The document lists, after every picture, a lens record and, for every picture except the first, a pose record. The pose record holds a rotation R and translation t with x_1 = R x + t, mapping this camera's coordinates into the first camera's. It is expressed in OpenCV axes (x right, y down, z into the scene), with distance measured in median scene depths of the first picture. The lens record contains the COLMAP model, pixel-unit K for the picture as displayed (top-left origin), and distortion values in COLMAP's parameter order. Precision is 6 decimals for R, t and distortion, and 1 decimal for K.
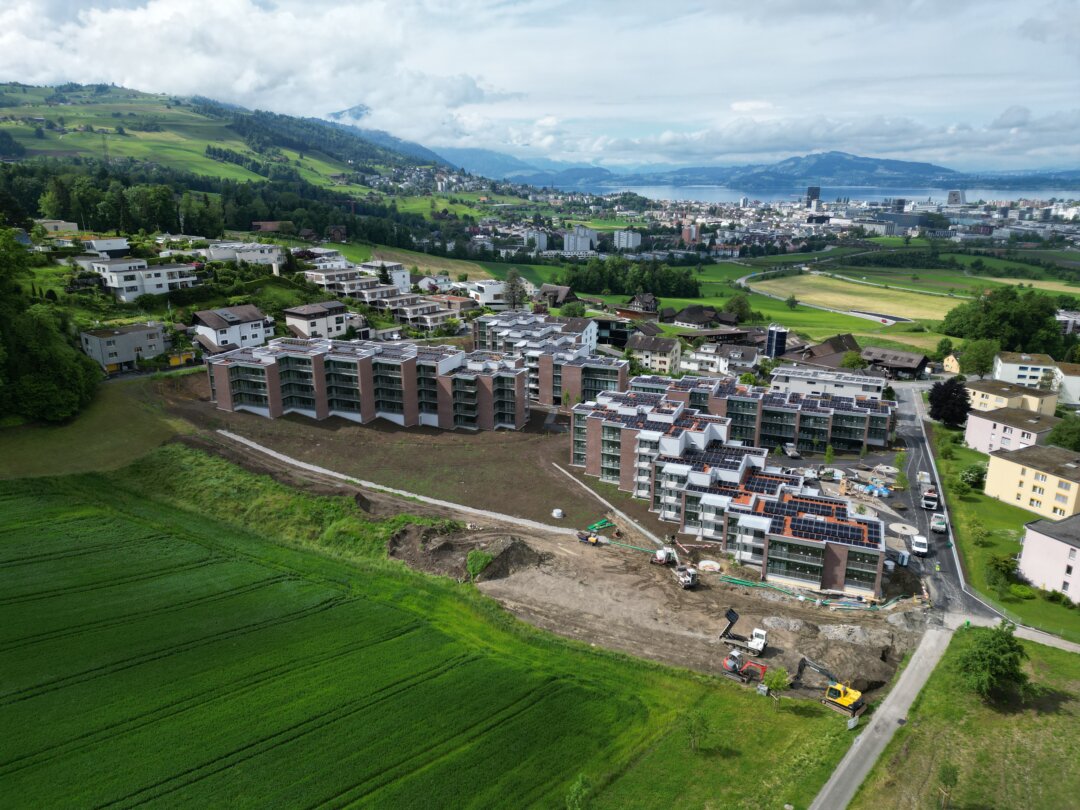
lens RADIAL K [[745.6, 0, 540.0], [0, 745.6, 405.0], [0, 0, 1]] dist [0.075987, -0.070159]
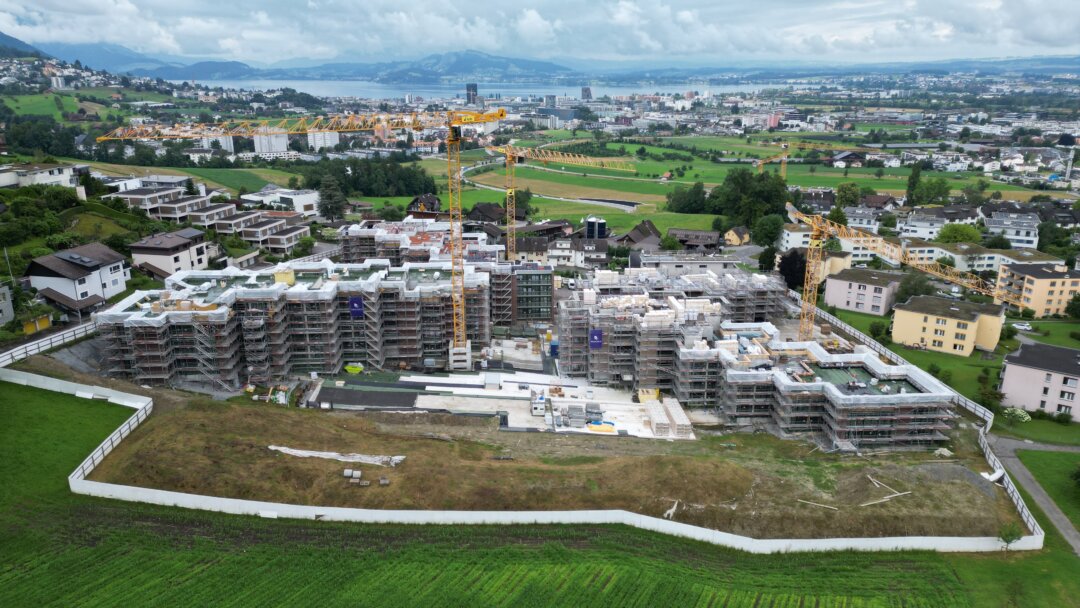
lens RADIAL K [[746.3, 0, 537.5], [0, 746.3, 308.9], [0, 0, 1]] dist [0.076238, -0.076813]
pose [[0.904003, -0.129776, 0.407353, -0.133007], [0.125894, 0.991374, 0.036450, -0.016356], [-0.408569, 0.018332, 0.912543, 0.047550]]
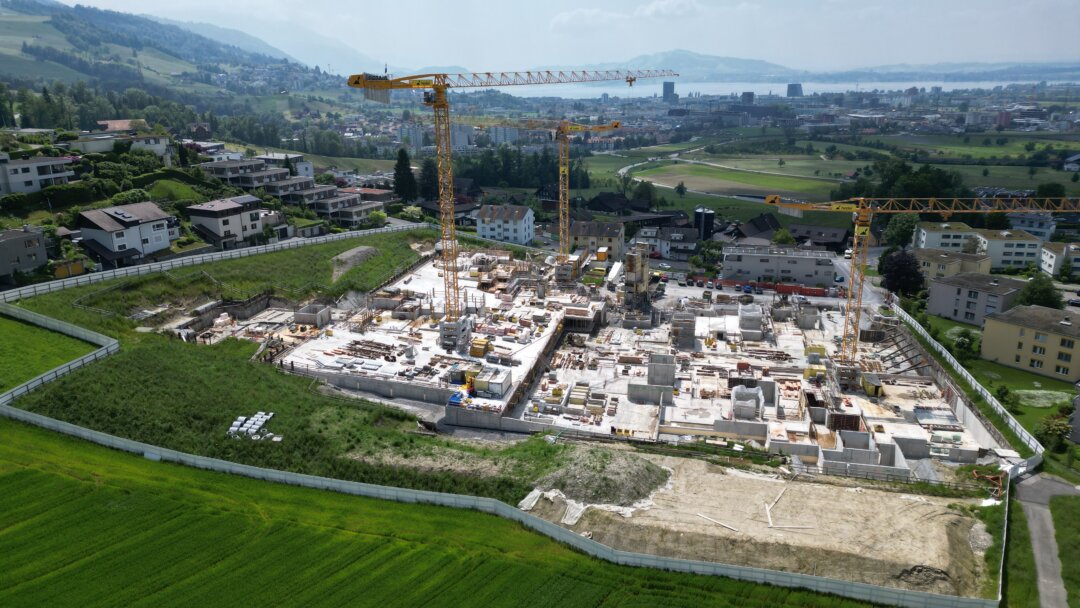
lens RADIAL K [[746.3, 0, 537.5], [0, 746.3, 308.9], [0, 0, 1]] dist [0.076238, -0.076813]
pose [[0.983935, -0.064340, 0.166531, -0.046746], [0.063356, 0.997928, 0.011221, 0.001761], [-0.166908, -0.000490, 0.985972, 0.042096]]
